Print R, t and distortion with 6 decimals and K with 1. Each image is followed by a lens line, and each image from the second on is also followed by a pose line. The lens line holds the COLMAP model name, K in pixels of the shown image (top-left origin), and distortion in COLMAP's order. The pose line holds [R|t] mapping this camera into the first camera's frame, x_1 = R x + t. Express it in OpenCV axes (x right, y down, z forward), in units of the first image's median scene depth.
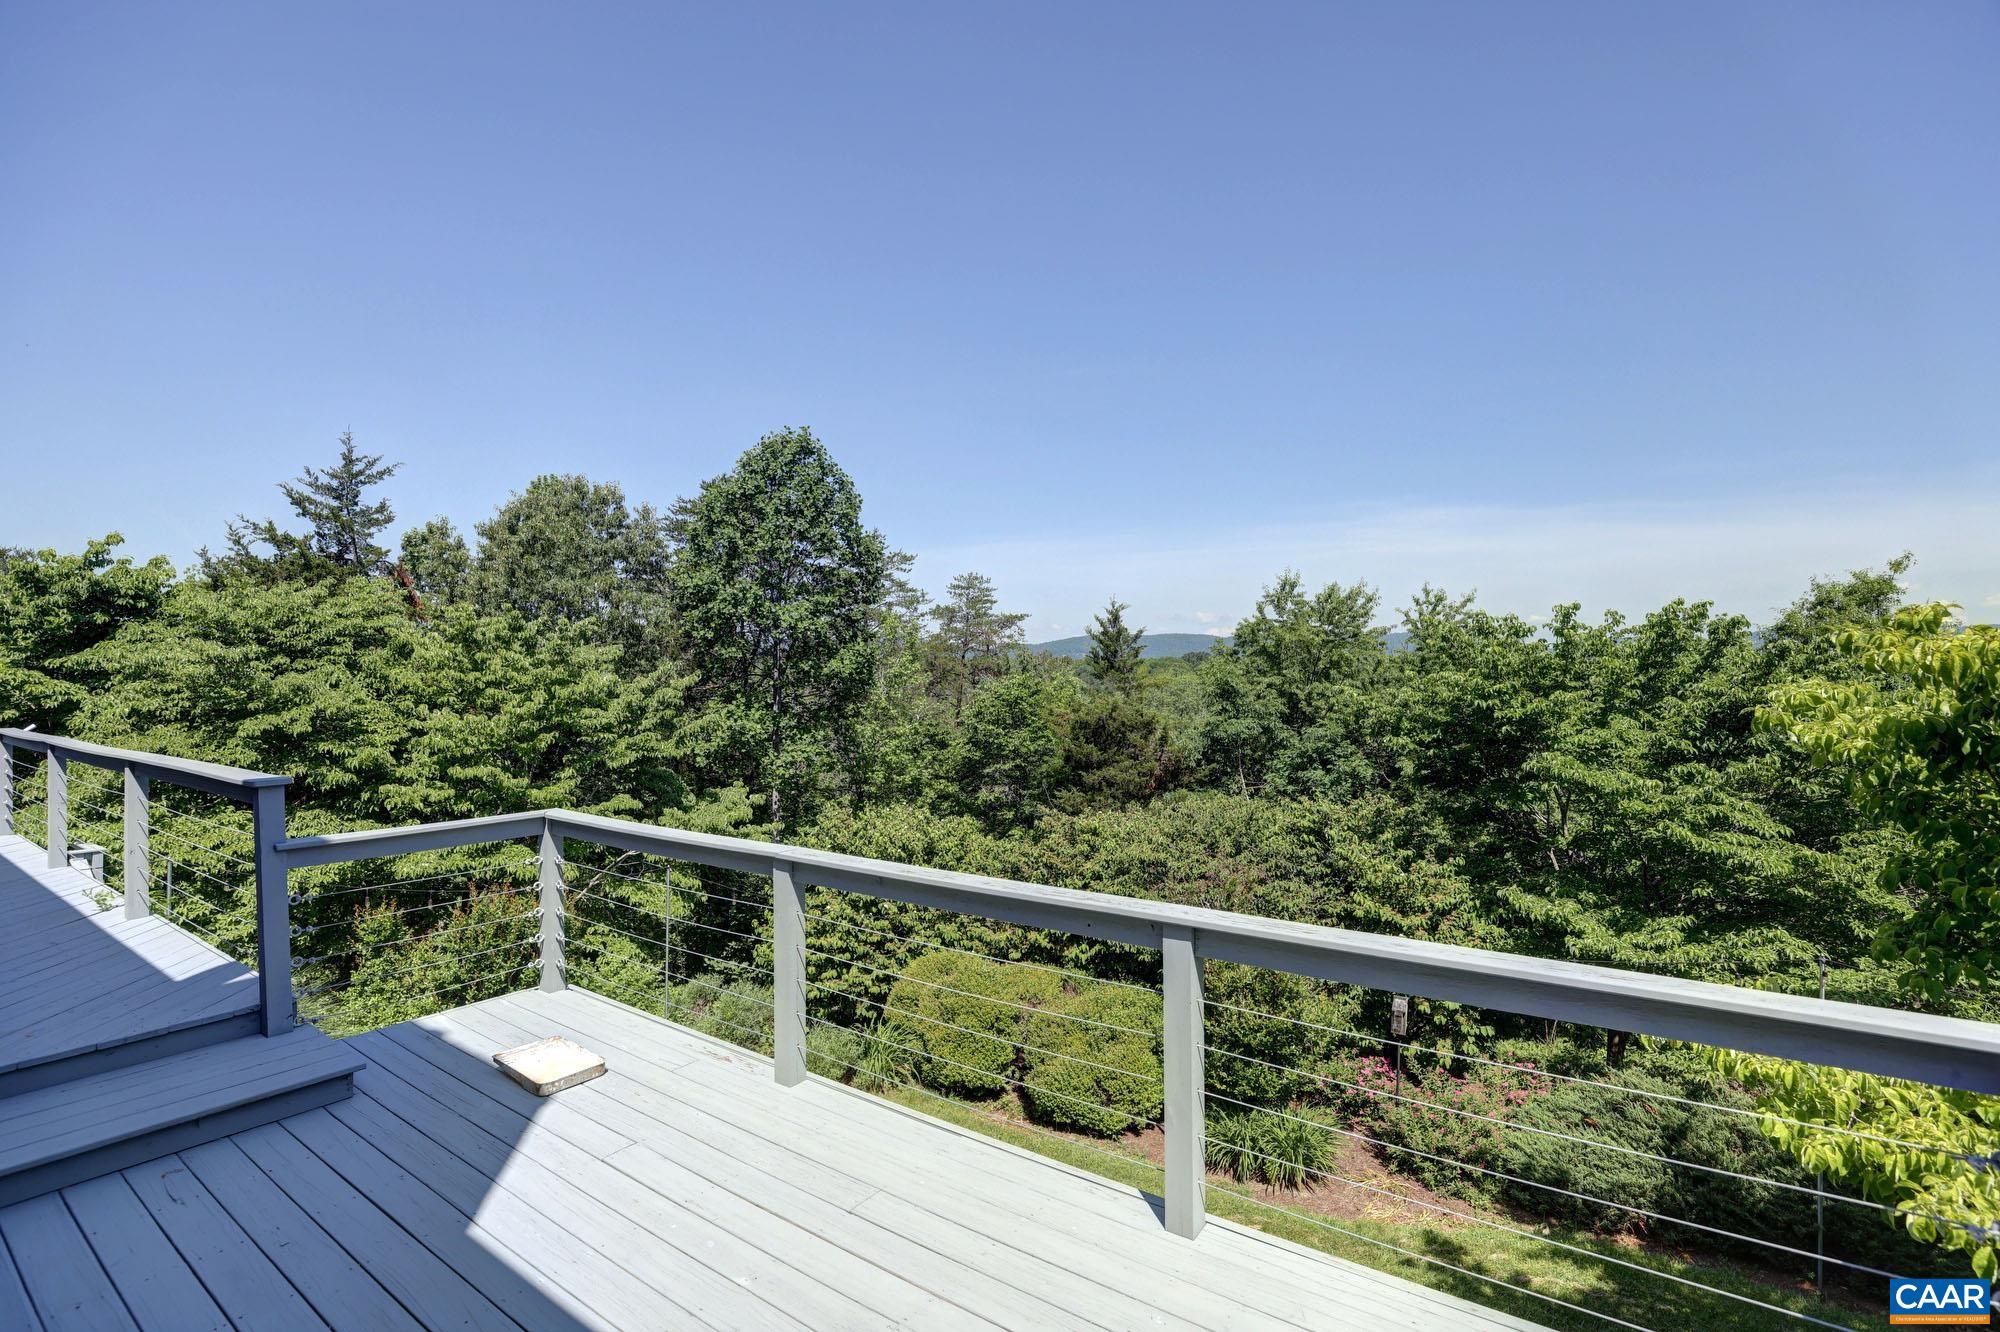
lens RADIAL K [[932.4, 0, 989.4], [0, 932.4, 668.3], [0, 0, 1]] dist [-0.009605, 0.002292]
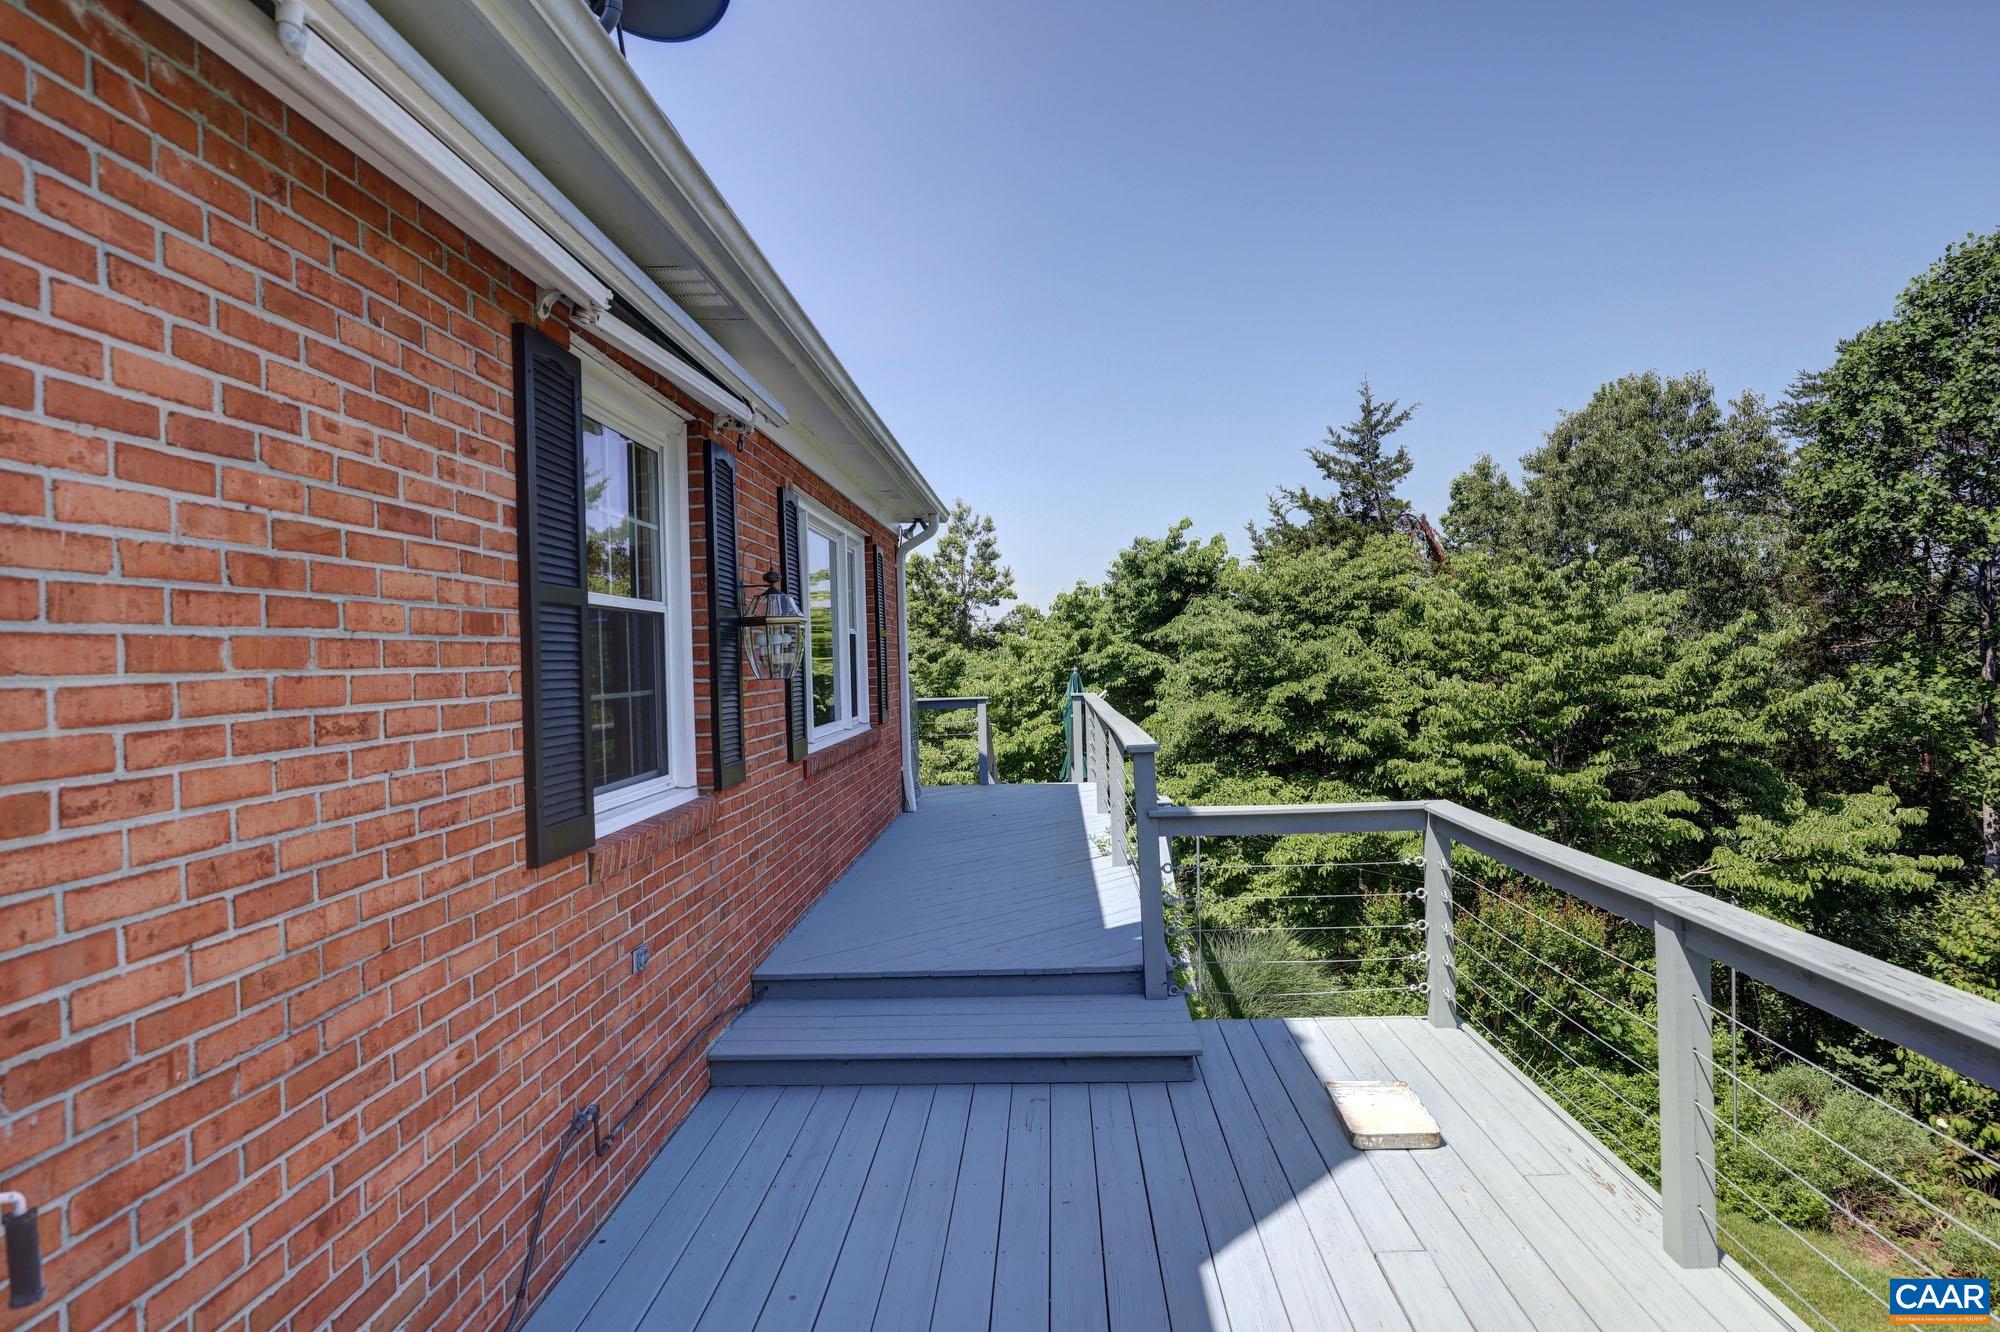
lens RADIAL K [[1127.0, 0, 989.5], [0, 1127.0, 646.1], [0, 0, 1]] dist [-0.009727, 0.005092]
pose [[0.557178, -0.023300, -0.830066, 0.044294], [0.037842, 0.999280, -0.002649, 0.001856], [0.829530, -0.029935, 0.557659, 0.048318]]
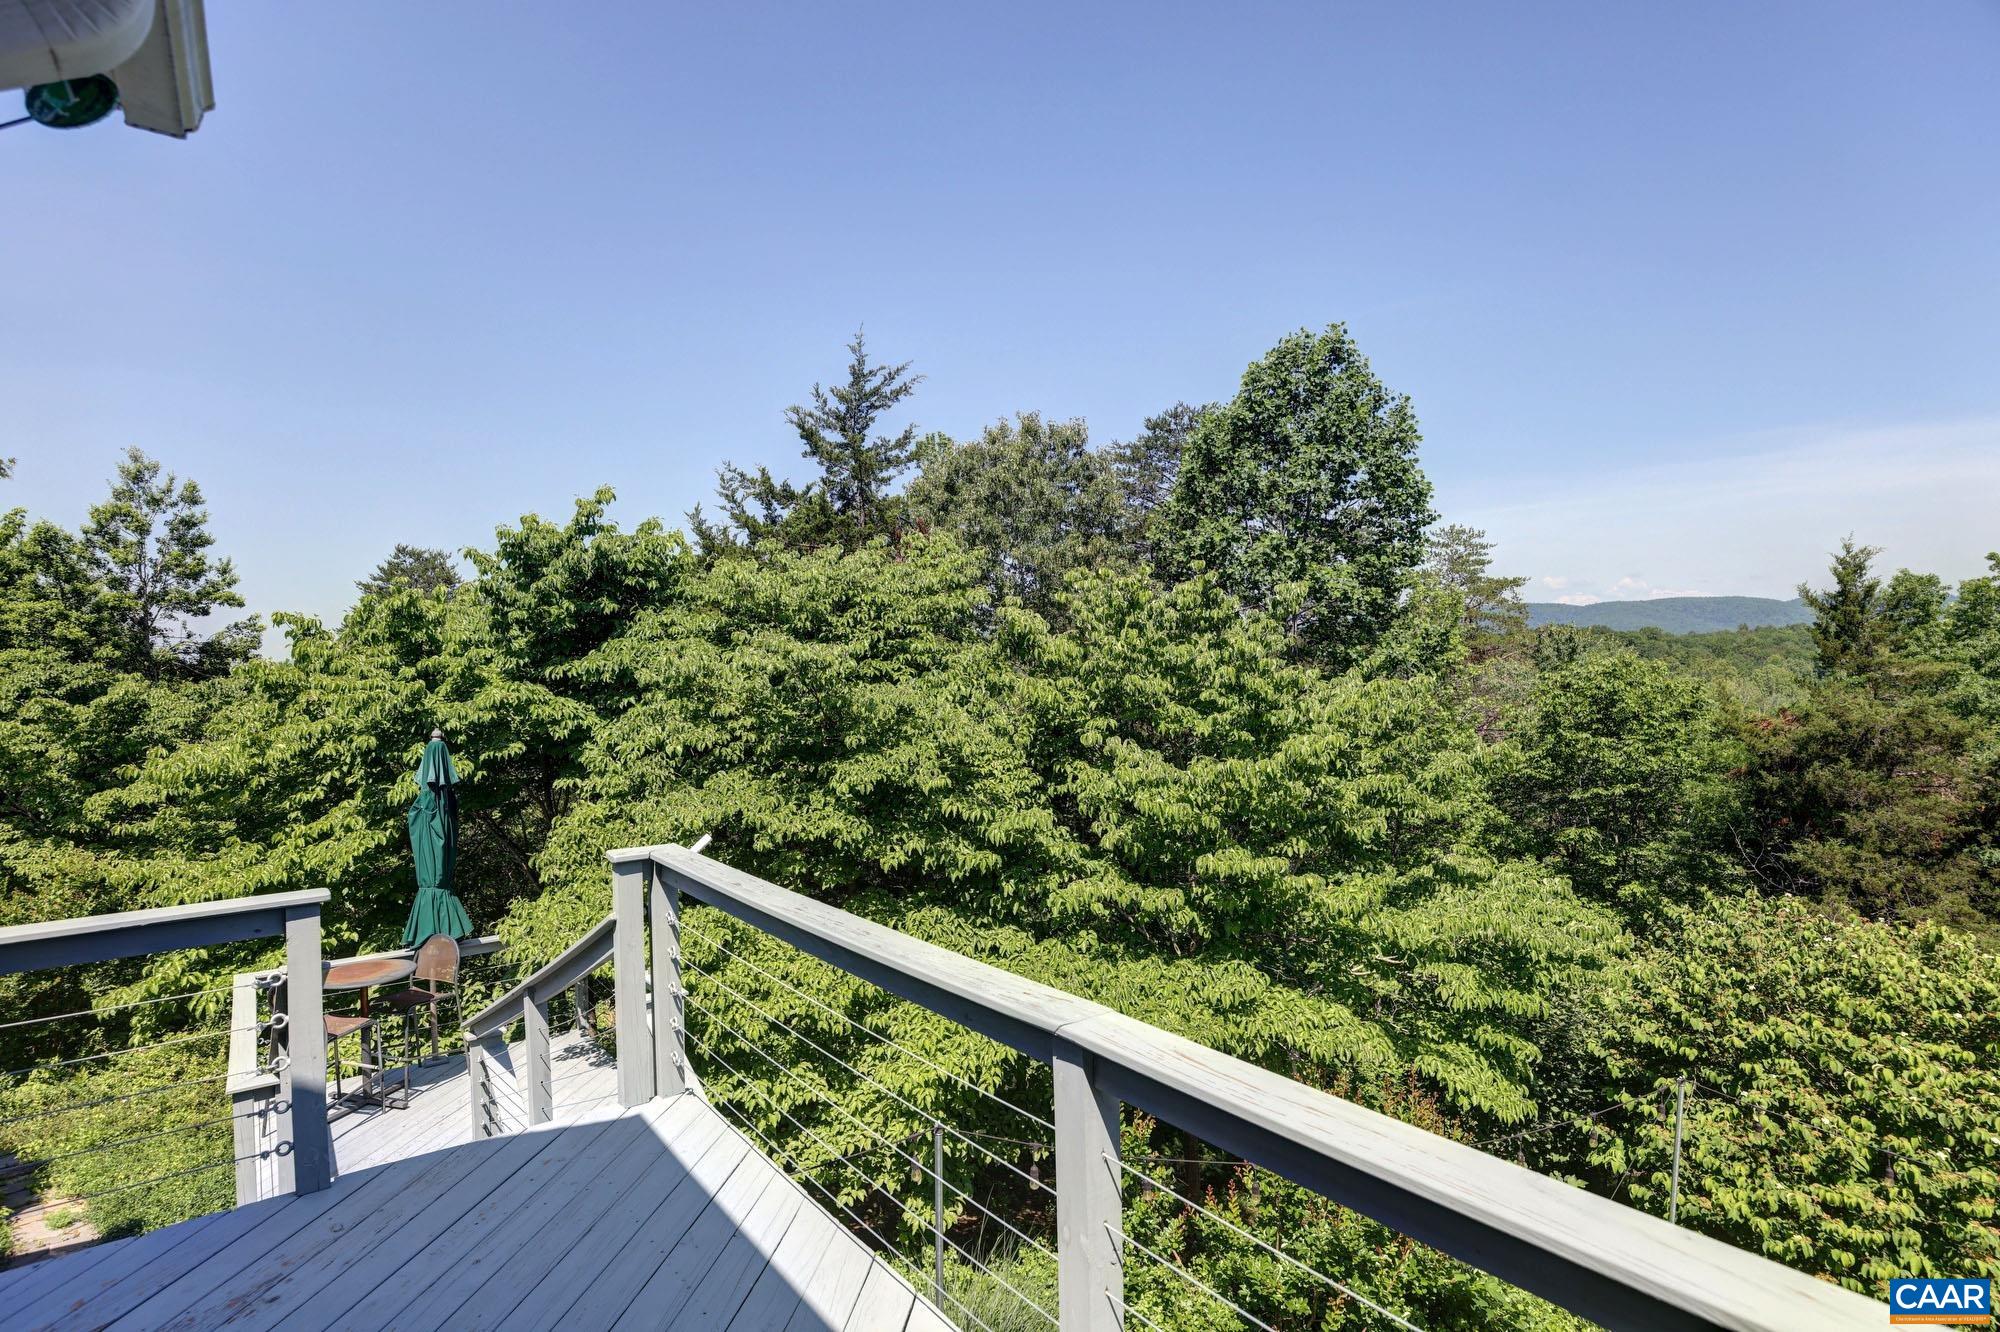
lens RADIAL K [[1008.2, 0, 1003.1], [0, 1008.2, 678.3], [0, 0, 1]] dist [-0.023470, 0.003141]
pose [[0.961434, -0.011875, -0.274779, -0.456008], [0.019111, 0.999537, 0.023672, -0.012069], [0.274371, -0.028011, 0.961216, 0.348927]]
